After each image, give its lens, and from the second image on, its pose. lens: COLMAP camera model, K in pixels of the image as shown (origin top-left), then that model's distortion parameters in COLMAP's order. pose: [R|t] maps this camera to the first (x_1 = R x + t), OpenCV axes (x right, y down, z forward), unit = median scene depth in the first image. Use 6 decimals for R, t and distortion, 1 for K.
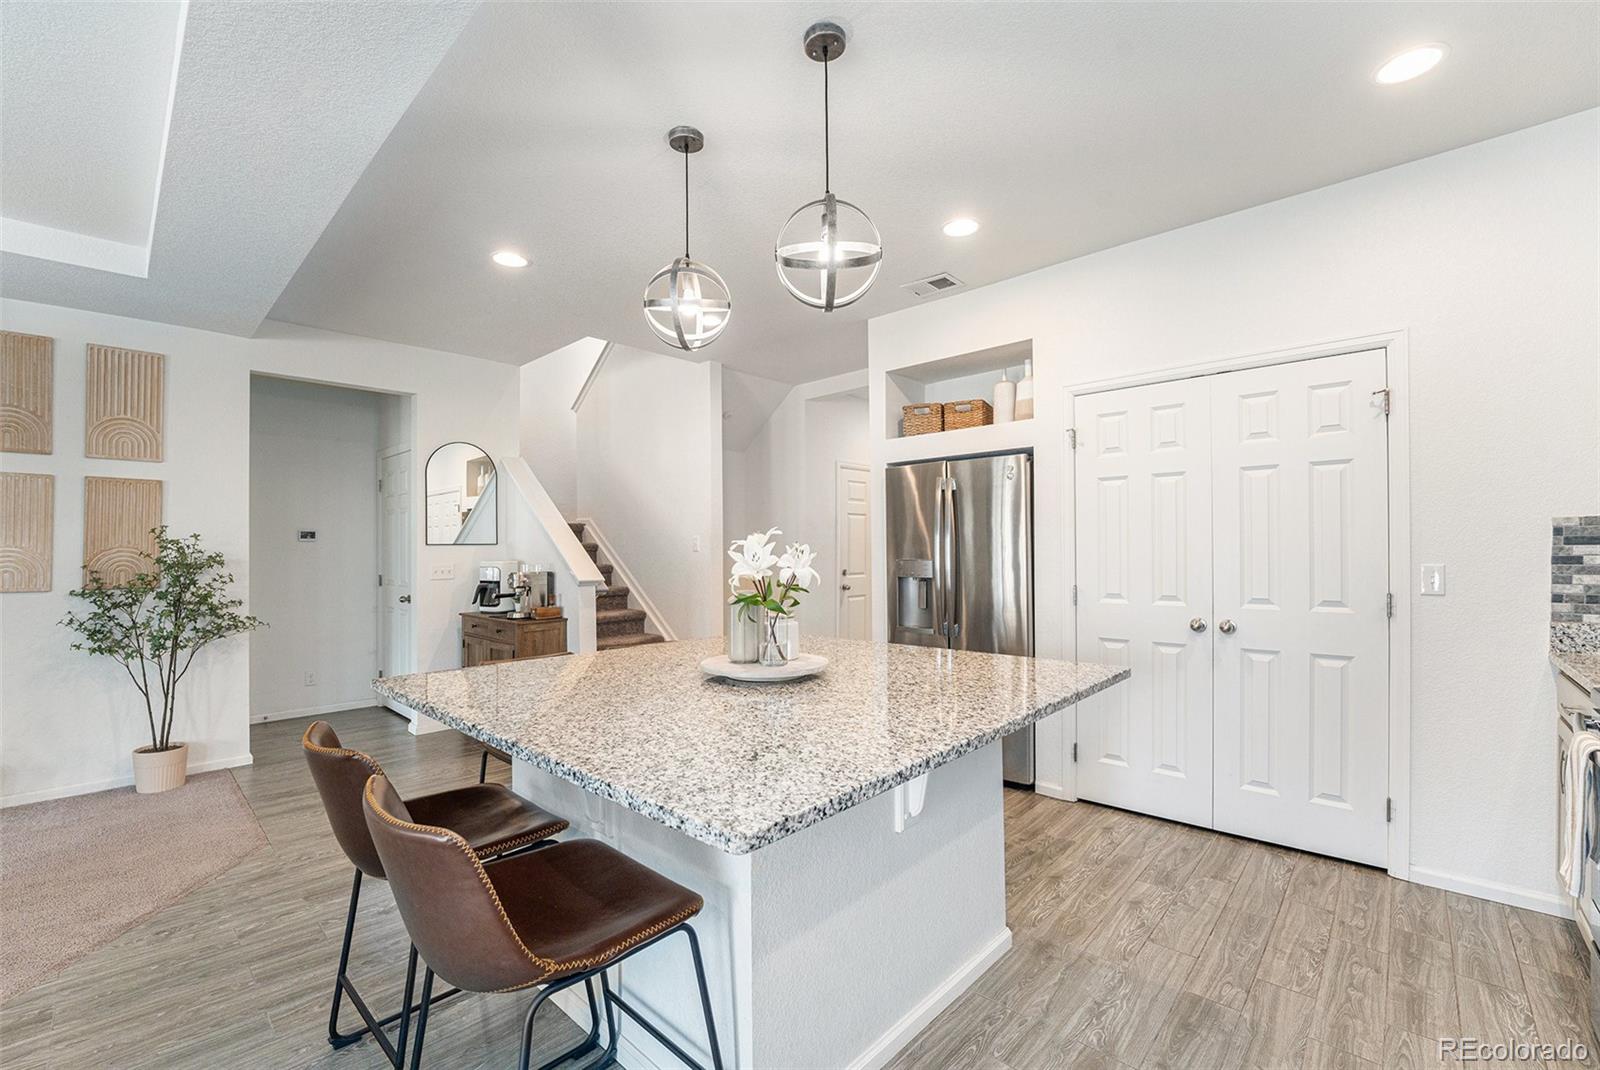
lens RADIAL K [[651.3, 0, 827.7], [0, 651.3, 546.8], [0, 0, 1]] dist [-0.009850, -0.001266]
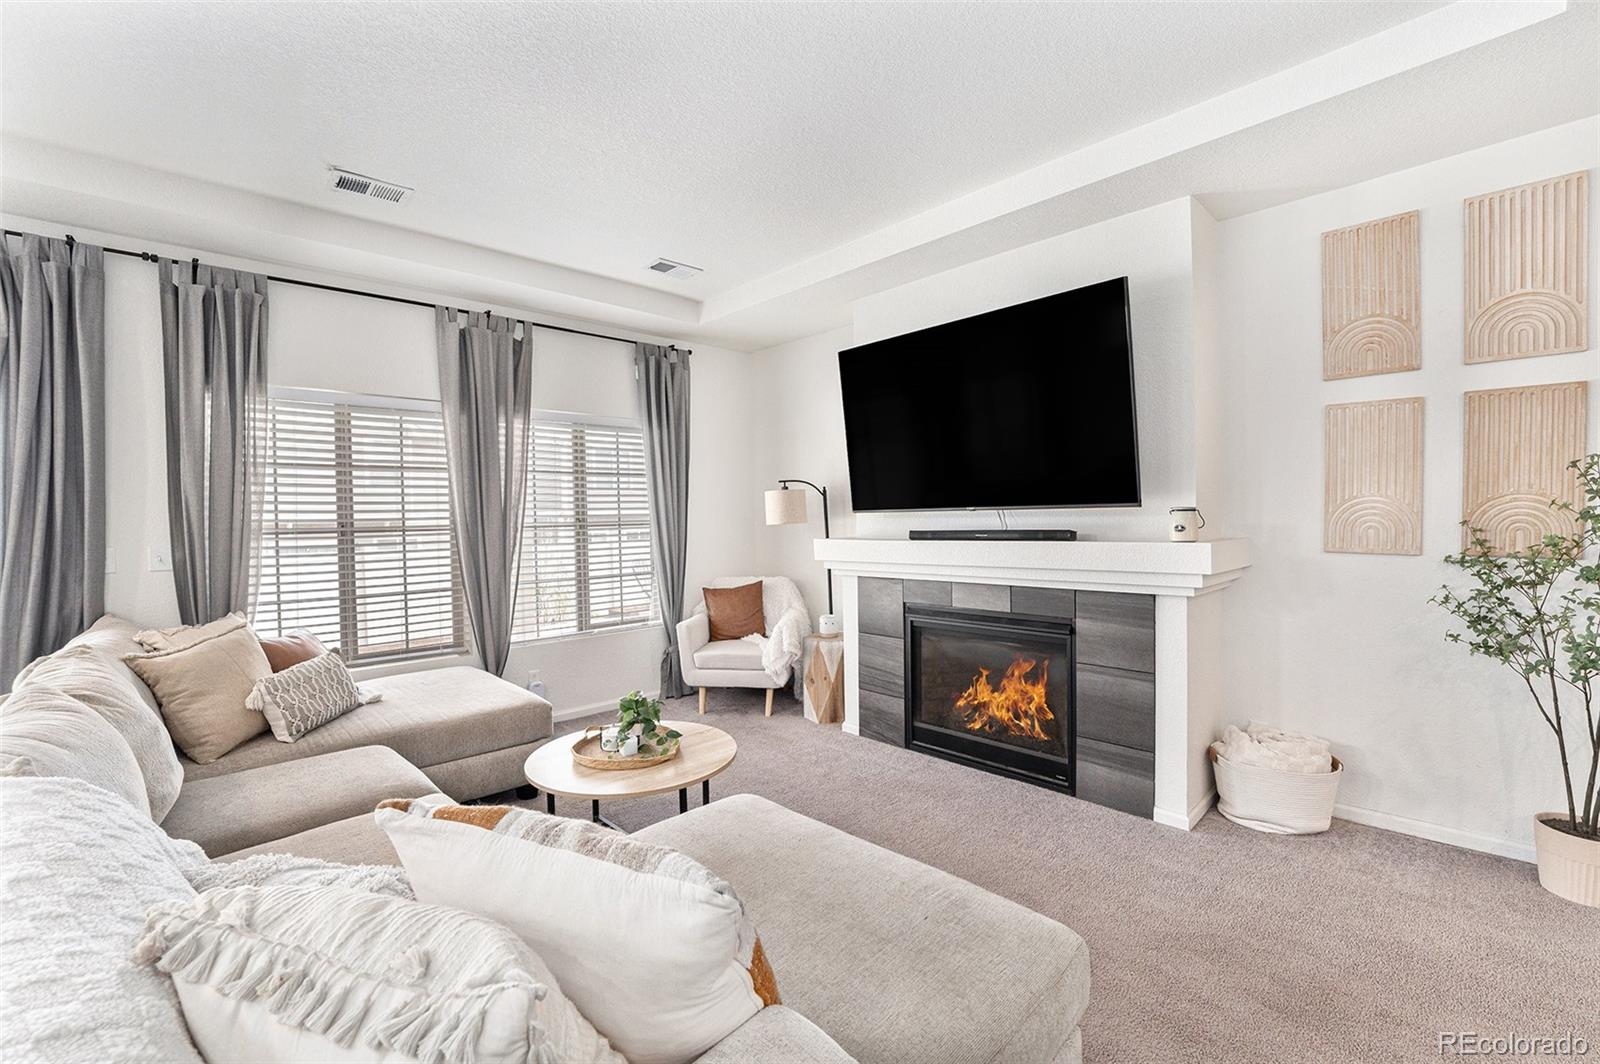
lens RADIAL K [[667.3, 0, 780.5], [0, 667.3, 519.0], [0, 0, 1]] dist [-0.011406, 0.000735]
pose [[-0.091512, 0.020068, -0.995602, -0.378809], [0.020916, 0.999615, 0.018227, -0.001022], [0.995584, -0.019156, -0.091896, 0.327304]]
